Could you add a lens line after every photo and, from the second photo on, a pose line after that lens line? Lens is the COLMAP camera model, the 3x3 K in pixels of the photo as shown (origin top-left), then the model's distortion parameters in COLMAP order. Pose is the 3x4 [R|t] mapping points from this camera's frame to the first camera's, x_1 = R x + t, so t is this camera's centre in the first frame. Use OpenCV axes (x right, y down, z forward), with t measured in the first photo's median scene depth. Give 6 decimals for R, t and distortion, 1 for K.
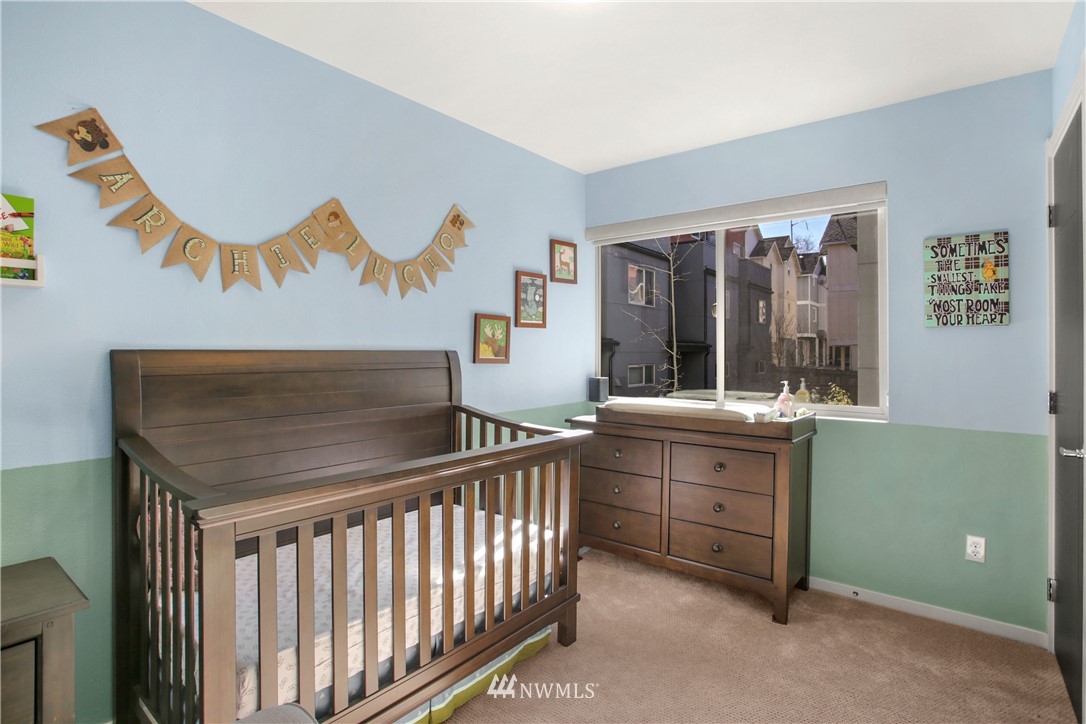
lens RADIAL K [[542.0, 0, 543.0], [0, 542.0, 362.0], [0, 0, 1]] dist [-0.073403, 0.031020]
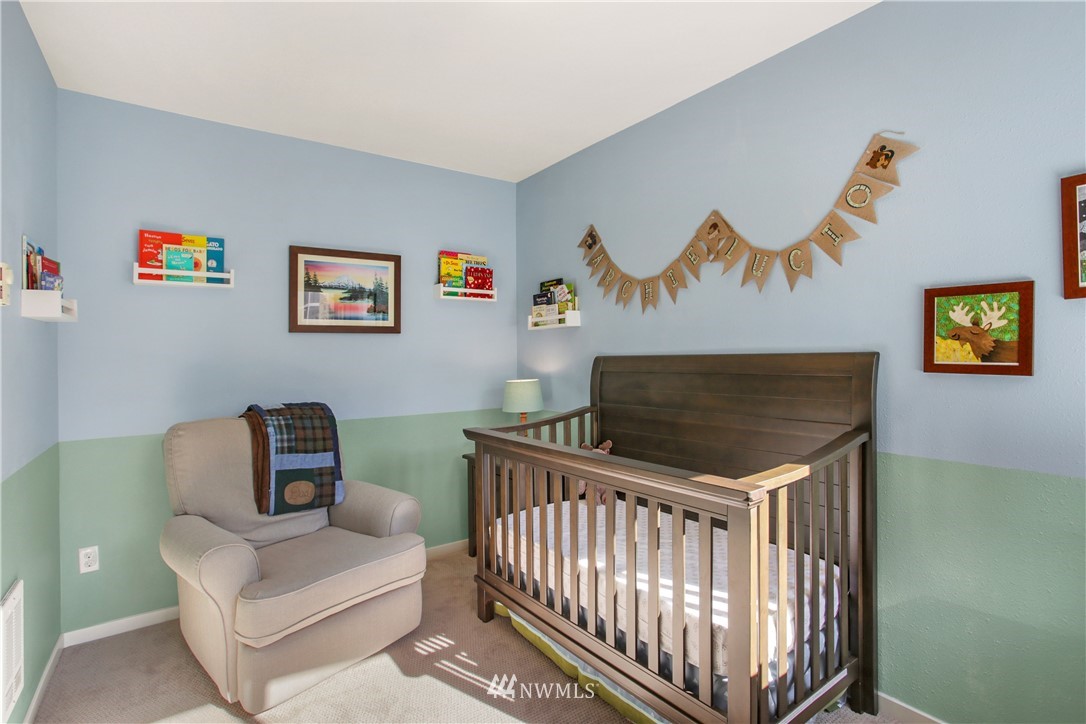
lens RADIAL K [[537.9, 0, 539.0], [0, 537.9, 346.6], [0, 0, 1]] dist [-0.070778, 0.029301]
pose [[-0.283156, 0.001214, -0.959073, 0.684060], [0.012878, 0.999914, -0.002536, -0.036722], [0.958987, -0.013069, -0.283147, 0.916215]]
